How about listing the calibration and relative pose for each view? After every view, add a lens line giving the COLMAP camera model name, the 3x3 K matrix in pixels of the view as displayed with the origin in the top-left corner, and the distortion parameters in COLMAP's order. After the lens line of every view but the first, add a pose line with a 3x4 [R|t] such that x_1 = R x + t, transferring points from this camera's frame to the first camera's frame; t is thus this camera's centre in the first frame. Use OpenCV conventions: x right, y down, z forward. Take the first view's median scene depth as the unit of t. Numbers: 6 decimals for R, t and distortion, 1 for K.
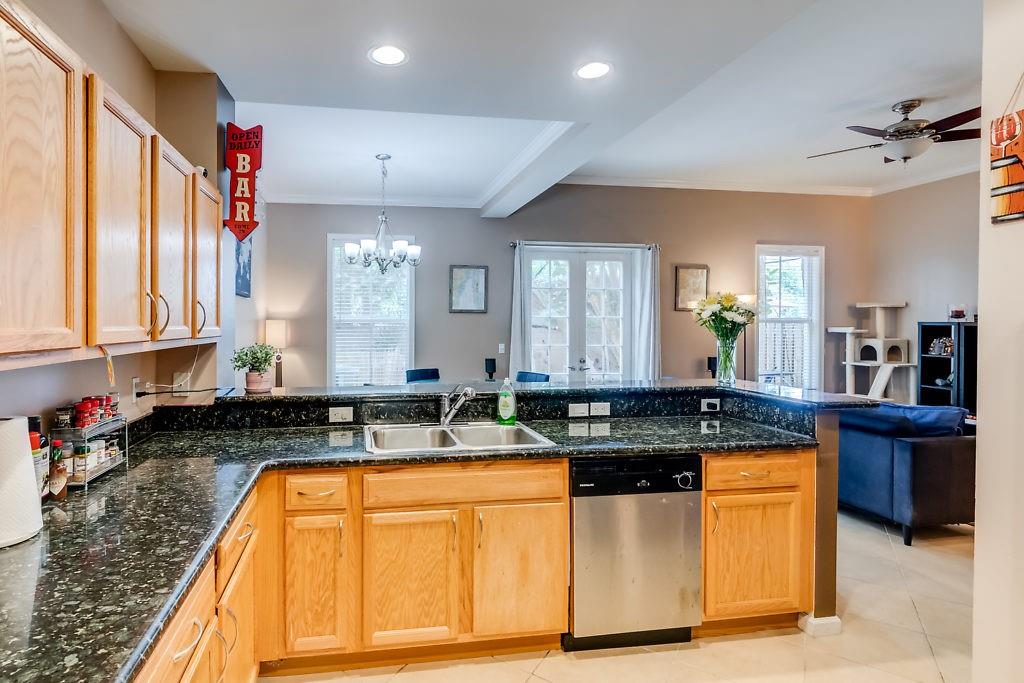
lens RADIAL K [[502.8, 0, 433.8], [0, 502.8, 326.2], [0, 0, 1]] dist [0.000883, -0.000315]
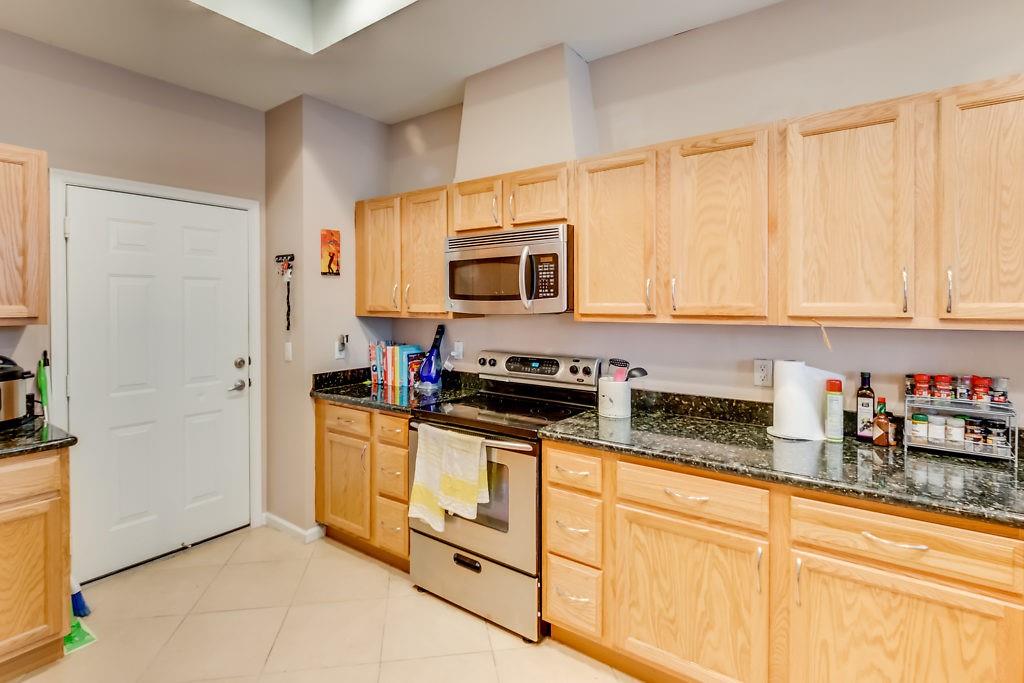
lens RADIAL K [[503.4, 0, 492.4], [0, 503.4, 306.8], [0, 0, 1]] dist [-0.001773, -0.000419]
pose [[-0.711510, 0.006201, -0.702648, 0.463616], [-0.002745, 0.999929, 0.011605, -0.000847], [0.702670, 0.010186, -0.711443, 0.720080]]
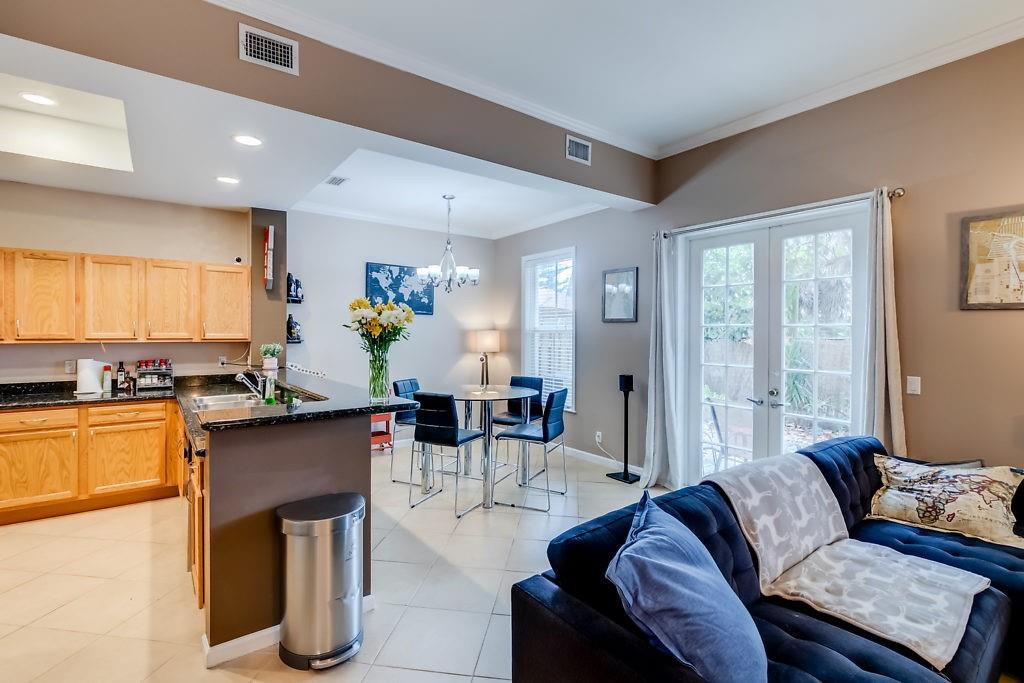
lens RADIAL K [[488.8, 0, 512.5], [0, 488.8, 334.4], [0, 0, 1]] dist [-0.001451, -0.000226]
pose [[0.468119, 0.005674, -0.883647, 1.754458], [-0.009939, 0.999950, 0.001155, -0.009892], [0.883609, 0.008241, 0.468152, 0.999922]]
